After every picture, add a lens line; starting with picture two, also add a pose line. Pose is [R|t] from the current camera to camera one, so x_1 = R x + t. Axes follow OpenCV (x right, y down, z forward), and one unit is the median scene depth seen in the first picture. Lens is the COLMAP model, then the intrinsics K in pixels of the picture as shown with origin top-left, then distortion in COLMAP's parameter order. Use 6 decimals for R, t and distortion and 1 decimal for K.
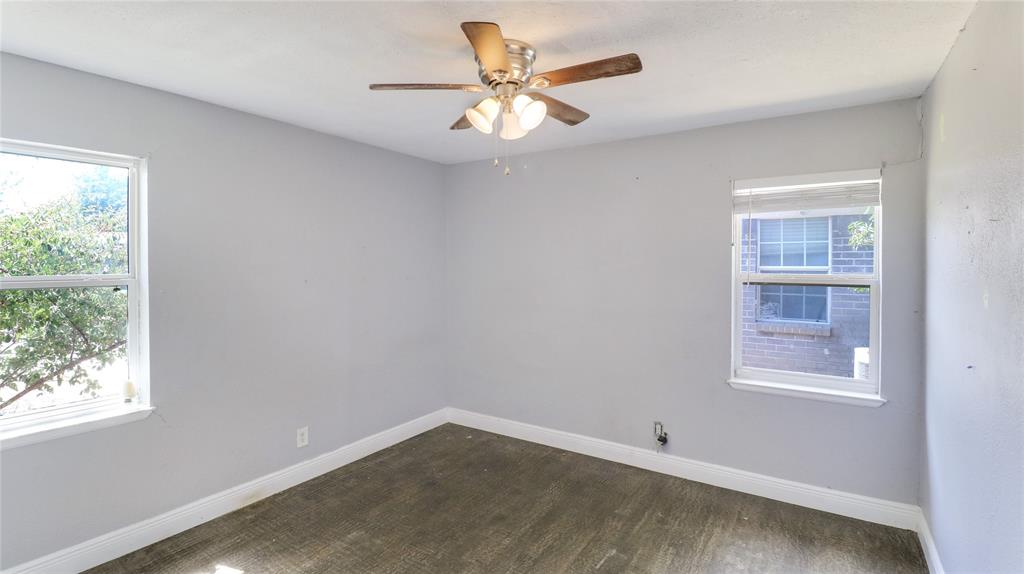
lens RADIAL K [[485.9, 0, 513.4], [0, 485.9, 285.4], [0, 0, 1]] dist [-0.015259, -0.001739]
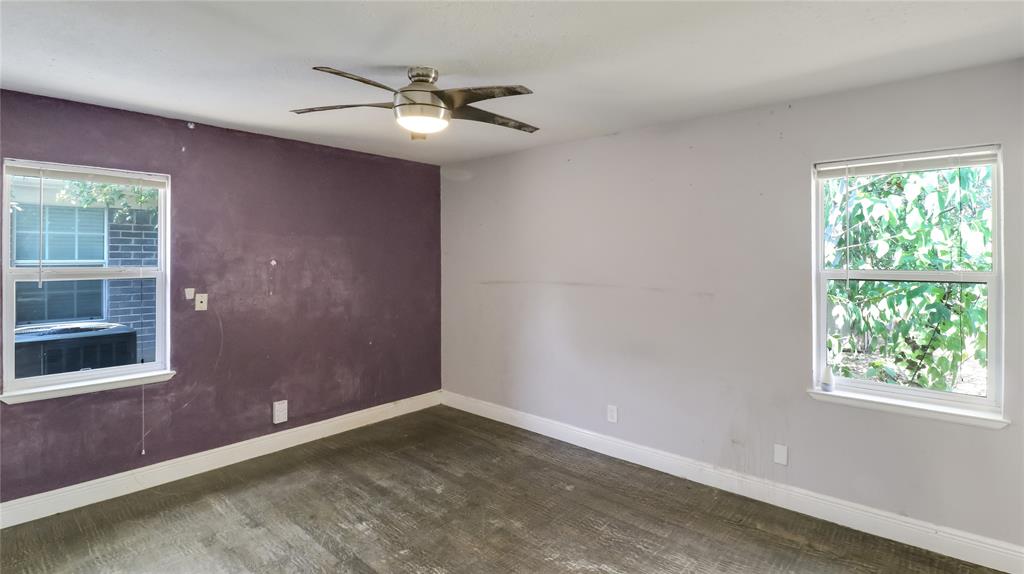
lens RADIAL K [[485.9, 0, 512.9], [0, 485.9, 288.1], [0, 0, 1]] dist [-0.015259, -0.001739]
pose [[0.977642, 0.007355, -0.210146, 1.656178], [-0.004387, 0.999884, 0.014586, -0.000071], [0.210229, -0.013338, 0.977561, 0.225133]]
